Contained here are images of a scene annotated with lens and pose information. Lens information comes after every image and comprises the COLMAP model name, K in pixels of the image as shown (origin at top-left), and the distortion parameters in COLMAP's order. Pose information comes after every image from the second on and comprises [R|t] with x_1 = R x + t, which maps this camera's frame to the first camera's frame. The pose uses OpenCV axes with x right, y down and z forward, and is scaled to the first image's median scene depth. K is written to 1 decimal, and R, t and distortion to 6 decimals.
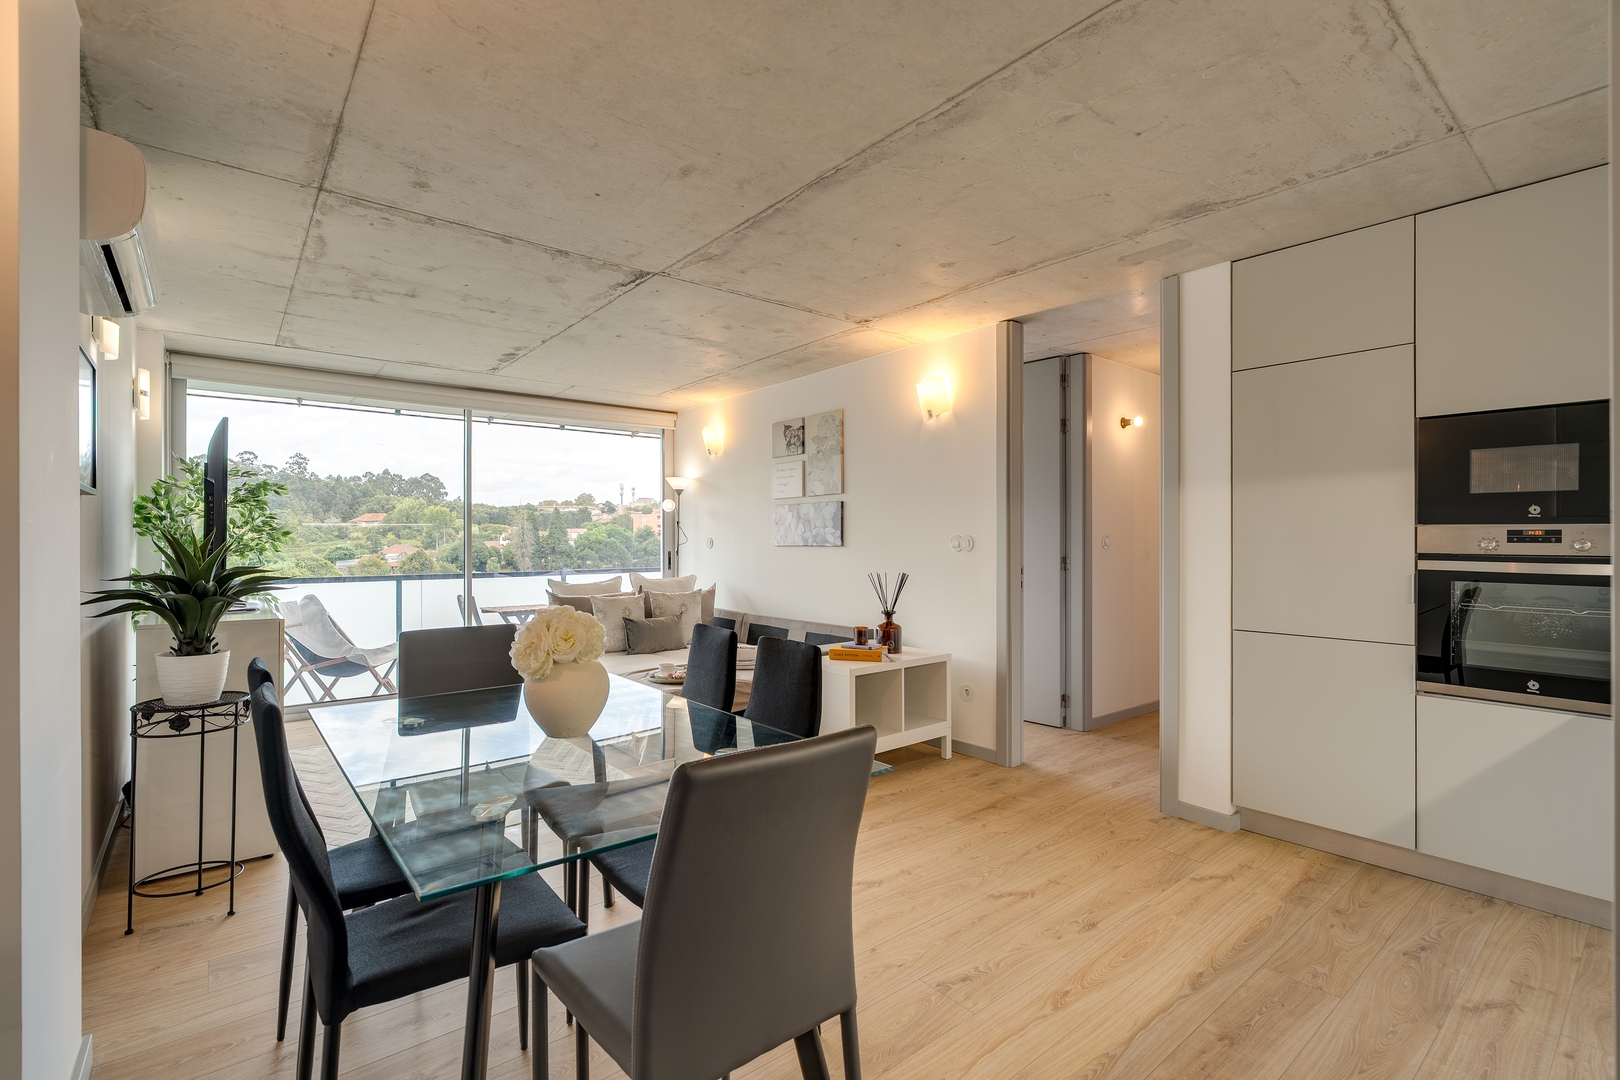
lens RADIAL K [[728.0, 0, 807.4], [0, 728.0, 538.9], [0, 0, 1]] dist [-0.010898, 0.001603]
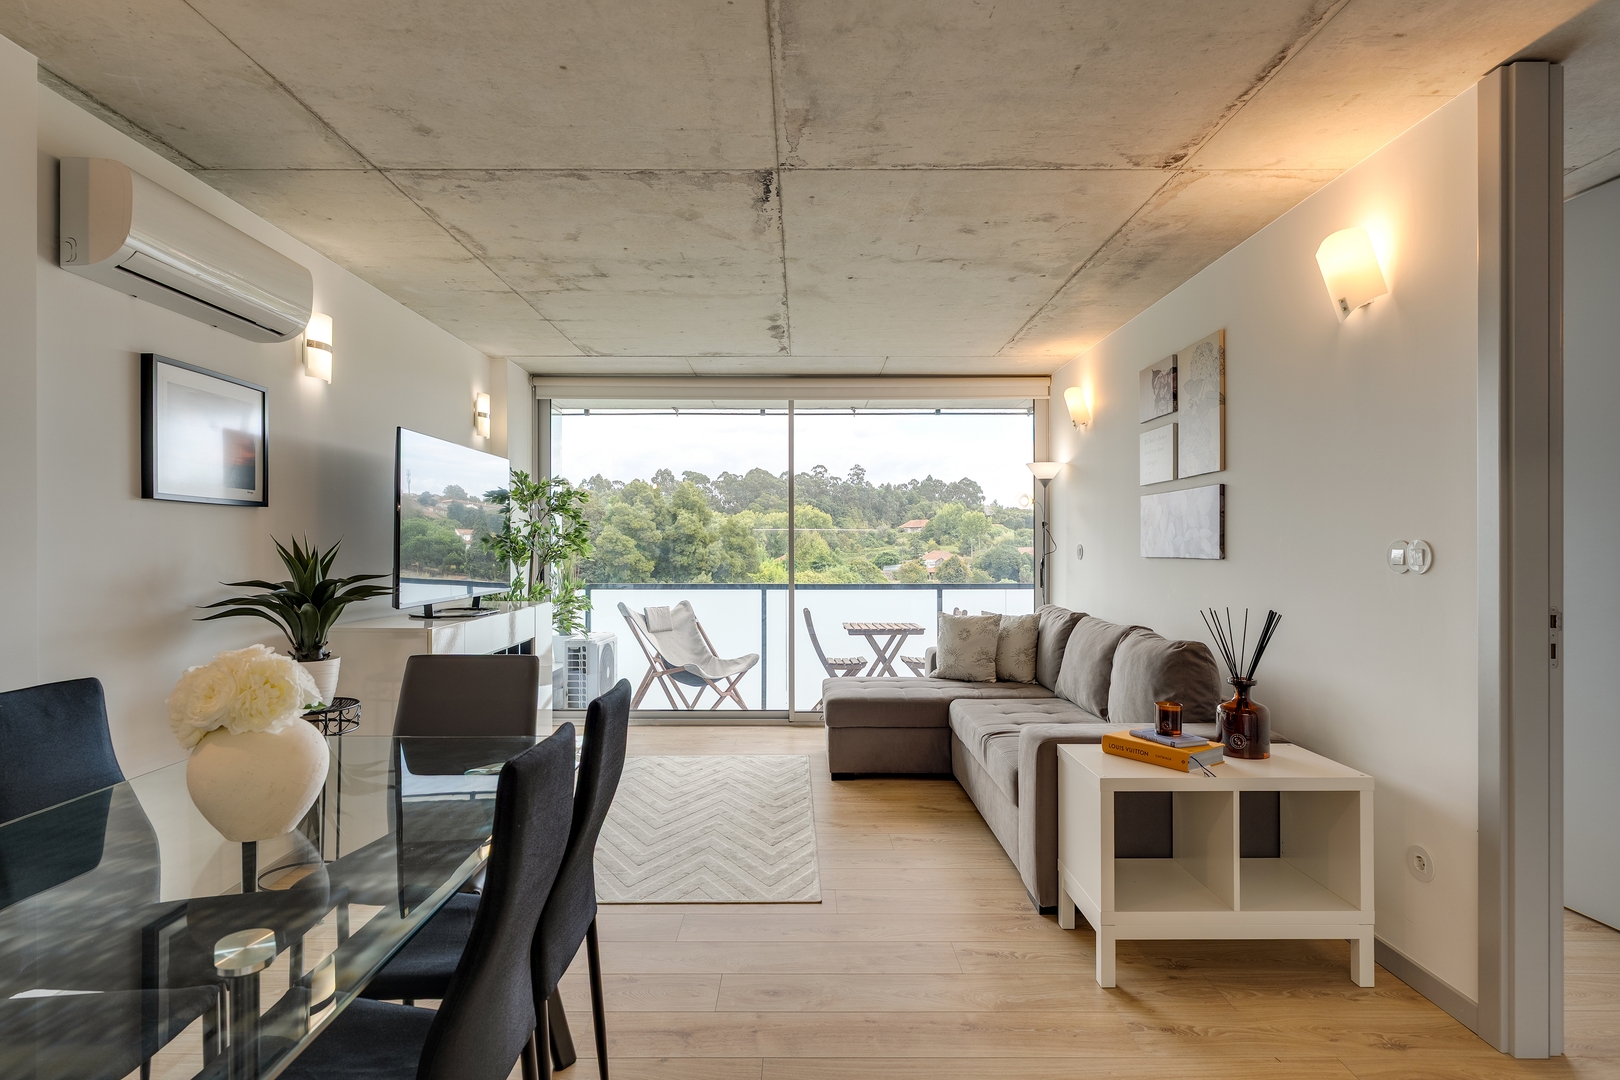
lens RADIAL K [[815.7, 0, 807.2], [0, 815.7, 545.0], [0, 0, 1]] dist [-0.005209, -0.002334]
pose [[0.777177, -0.000153, -0.629282, 0.270664], [0.000502, 1.000000, 0.000376, -0.002426], [0.629282, -0.000608, 0.777177, 0.355040]]
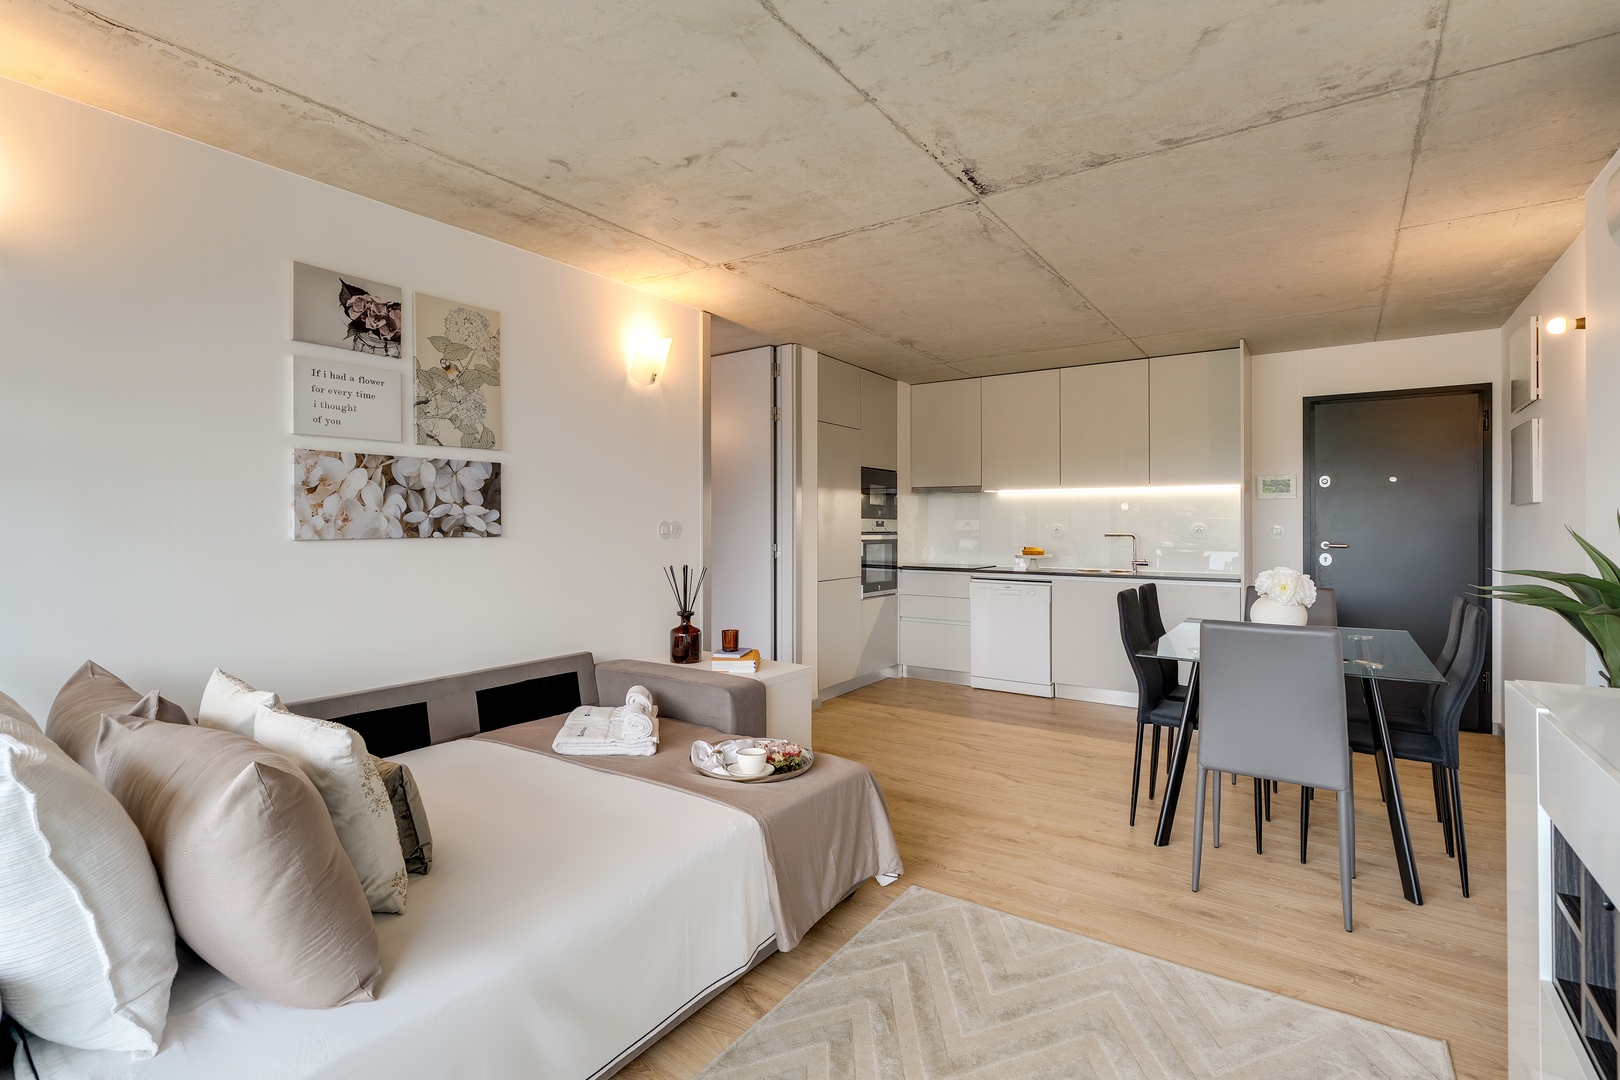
lens RADIAL K [[766.8, 0, 786.5], [0, 766.8, 515.4], [0, 0, 1]] dist [-0.005650, -0.000359]
pose [[-0.263209, 0.010039, 0.964687, -0.847513], [-0.001512, 0.999940, -0.010818, -0.002083], [-0.964738, -0.004306, -0.263178, 1.248408]]
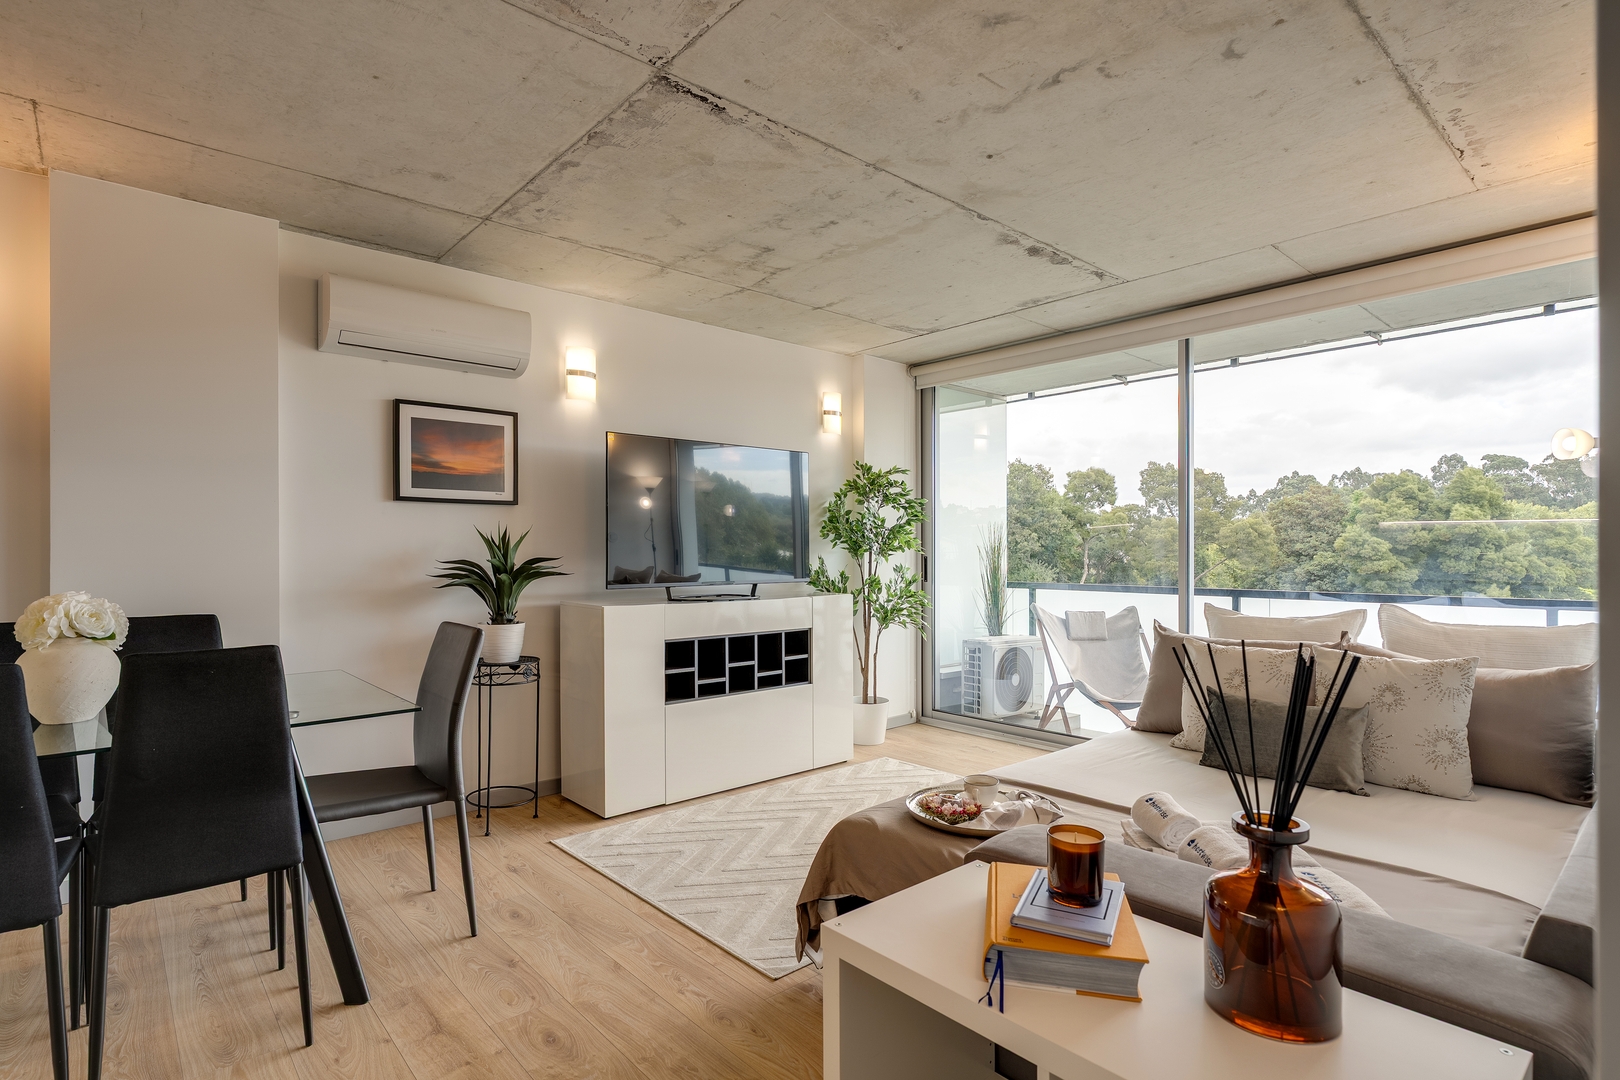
lens RADIAL K [[815.7, 0, 802.5], [0, 815.7, 554.8], [0, 0, 1]] dist [-0.005209, -0.002334]
pose [[0.036813, 0.003490, -0.999316, 0.394785], [0.003829, 0.999986, 0.003633, 0.019620], [0.999315, -0.003960, 0.036799, 0.951203]]
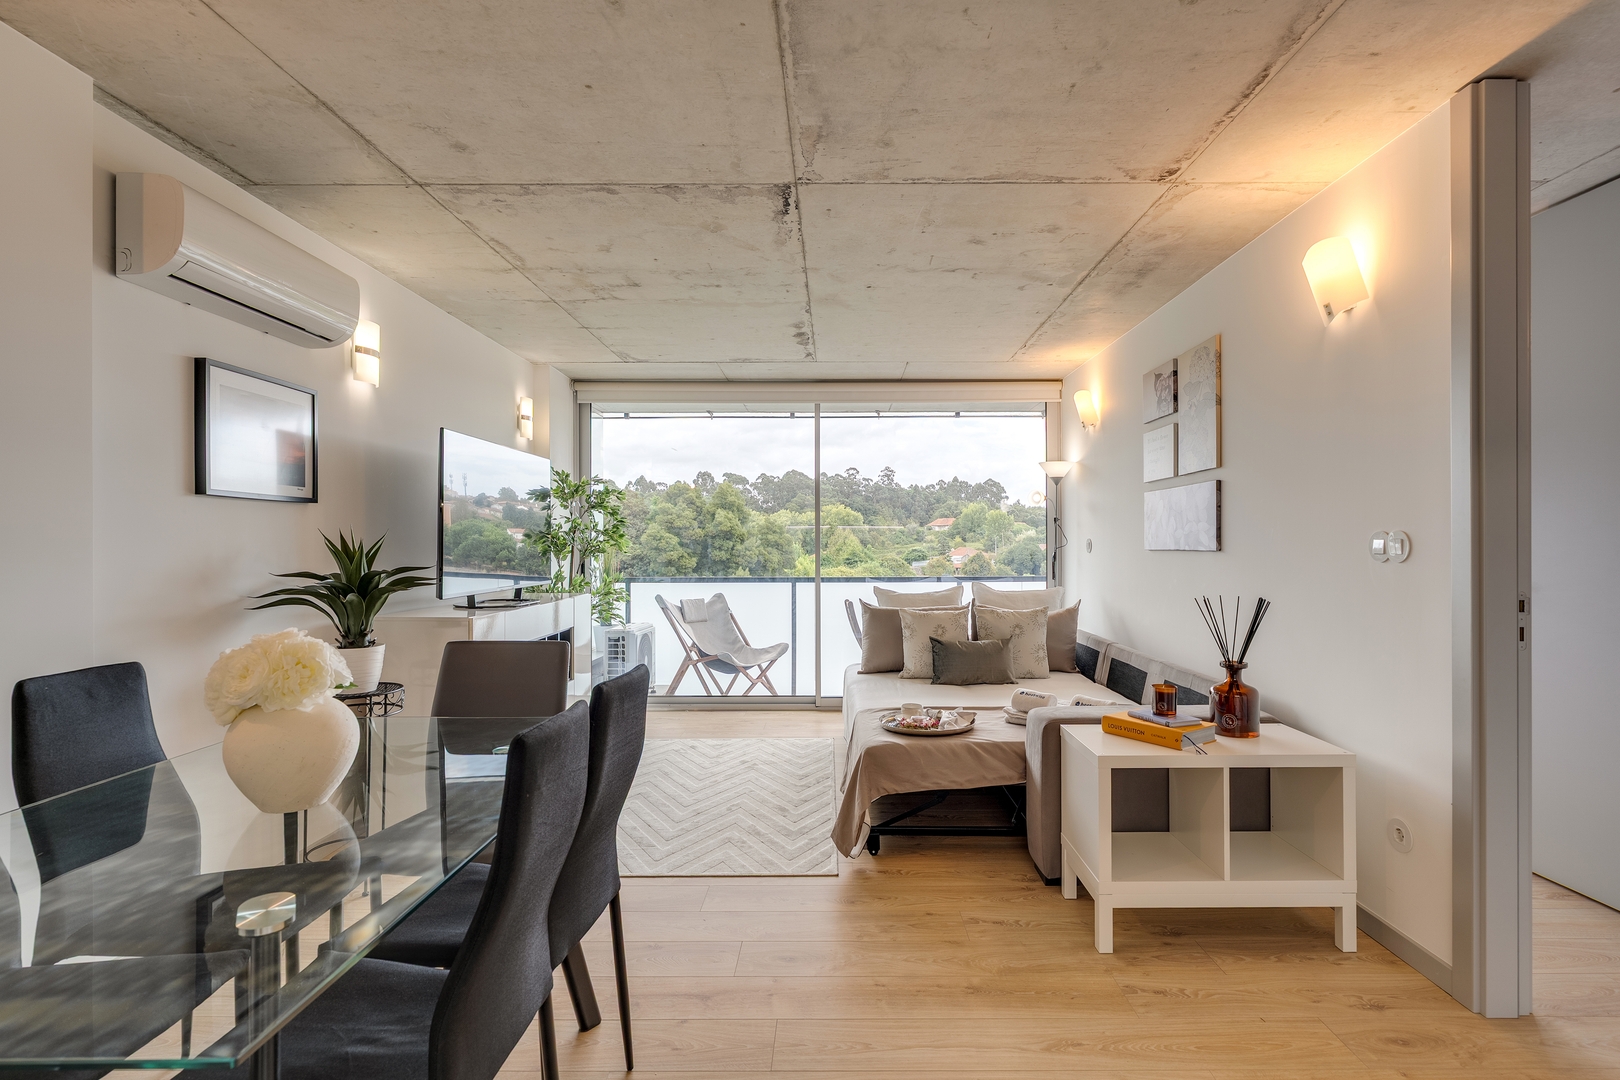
lens RADIAL K [[770.4, 0, 841.3], [0, 770.4, 542.2], [0, 0, 1]] dist [-0.007037, -0.001882]
pose [[0.777600, -0.001969, -0.628756, 0.282889], [0.002668, 0.999996, 0.000168, 0.002071], [0.628753, -0.001808, 0.777603, 0.363975]]
